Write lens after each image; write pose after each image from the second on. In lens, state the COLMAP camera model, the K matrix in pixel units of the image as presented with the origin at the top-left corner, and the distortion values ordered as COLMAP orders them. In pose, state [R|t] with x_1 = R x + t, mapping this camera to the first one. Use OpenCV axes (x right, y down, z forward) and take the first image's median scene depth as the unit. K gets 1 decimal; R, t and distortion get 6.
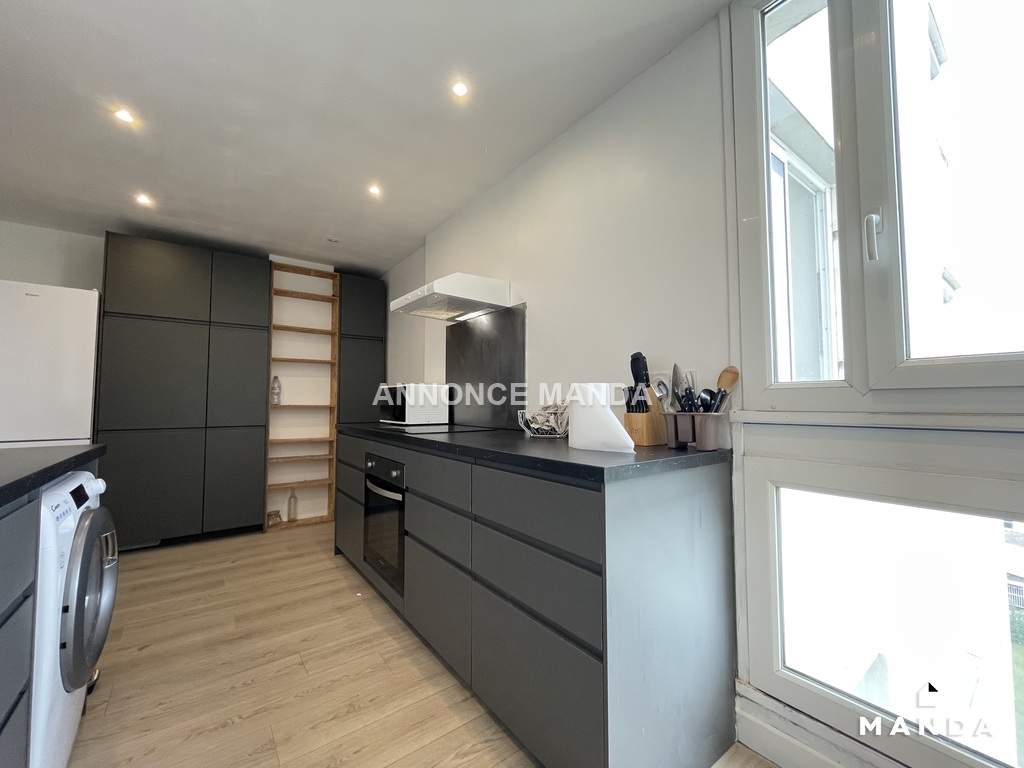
lens RADIAL K [[412.4, 0, 508.8], [0, 412.4, 382.8], [0, 0, 1]] dist [-0.000874, -0.000290]
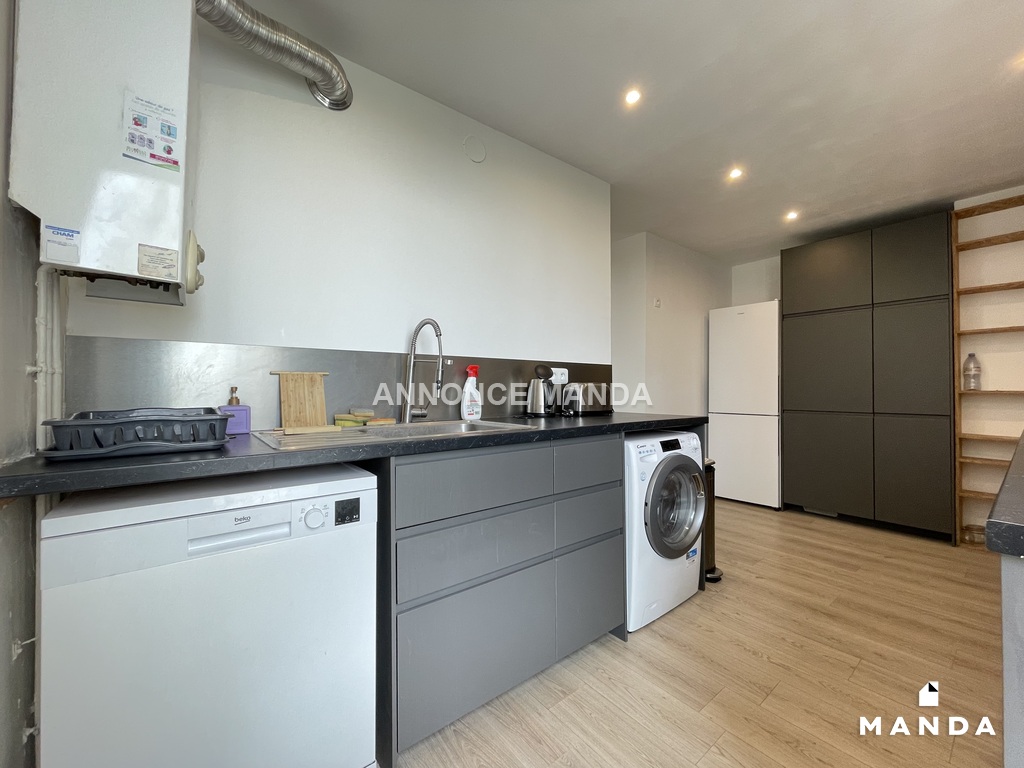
lens RADIAL K [[412.4, 0, 508.8], [0, 412.4, 382.8], [0, 0, 1]] dist [-0.000874, -0.000290]
pose [[0.021137, -0.008797, -0.999738, 0.251394], [0.052004, 0.998617, -0.007687, -0.001090], [0.998423, -0.051828, 0.021565, 0.133720]]
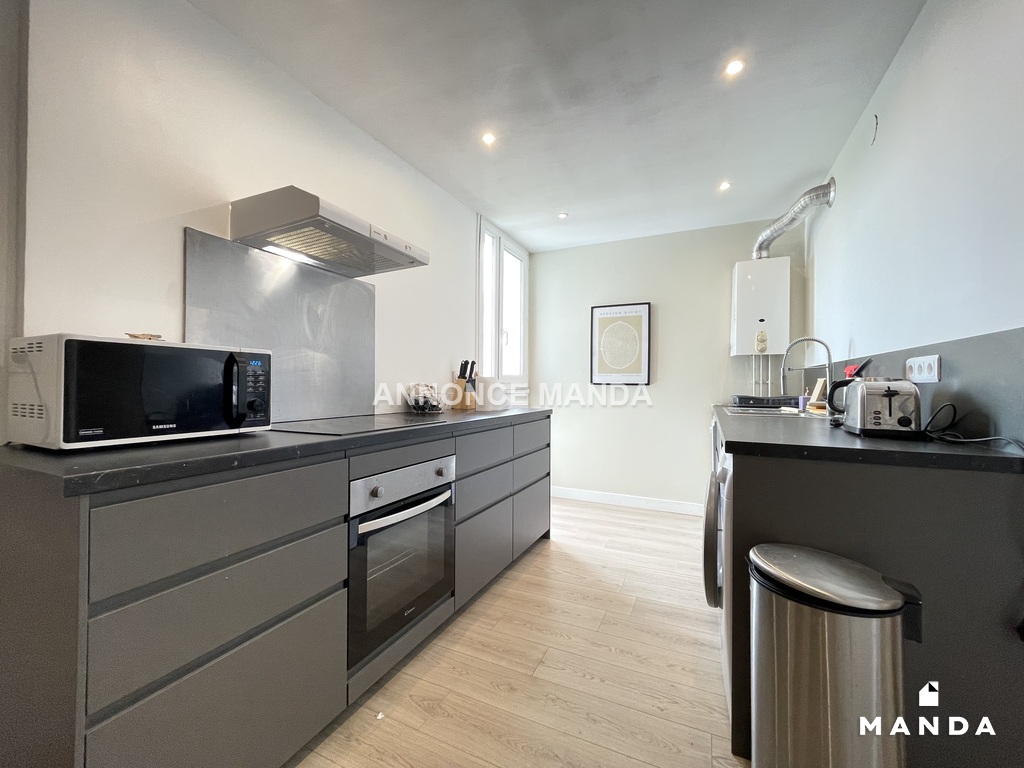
lens RADIAL K [[412.4, 0, 508.8], [0, 412.4, 382.8], [0, 0, 1]] dist [-0.000874, -0.000290]
pose [[-0.467401, 0.003320, 0.884039, -0.770948], [-0.053445, 0.998058, -0.032005, 0.041163], [-0.882429, -0.062206, -0.466315, 0.912331]]
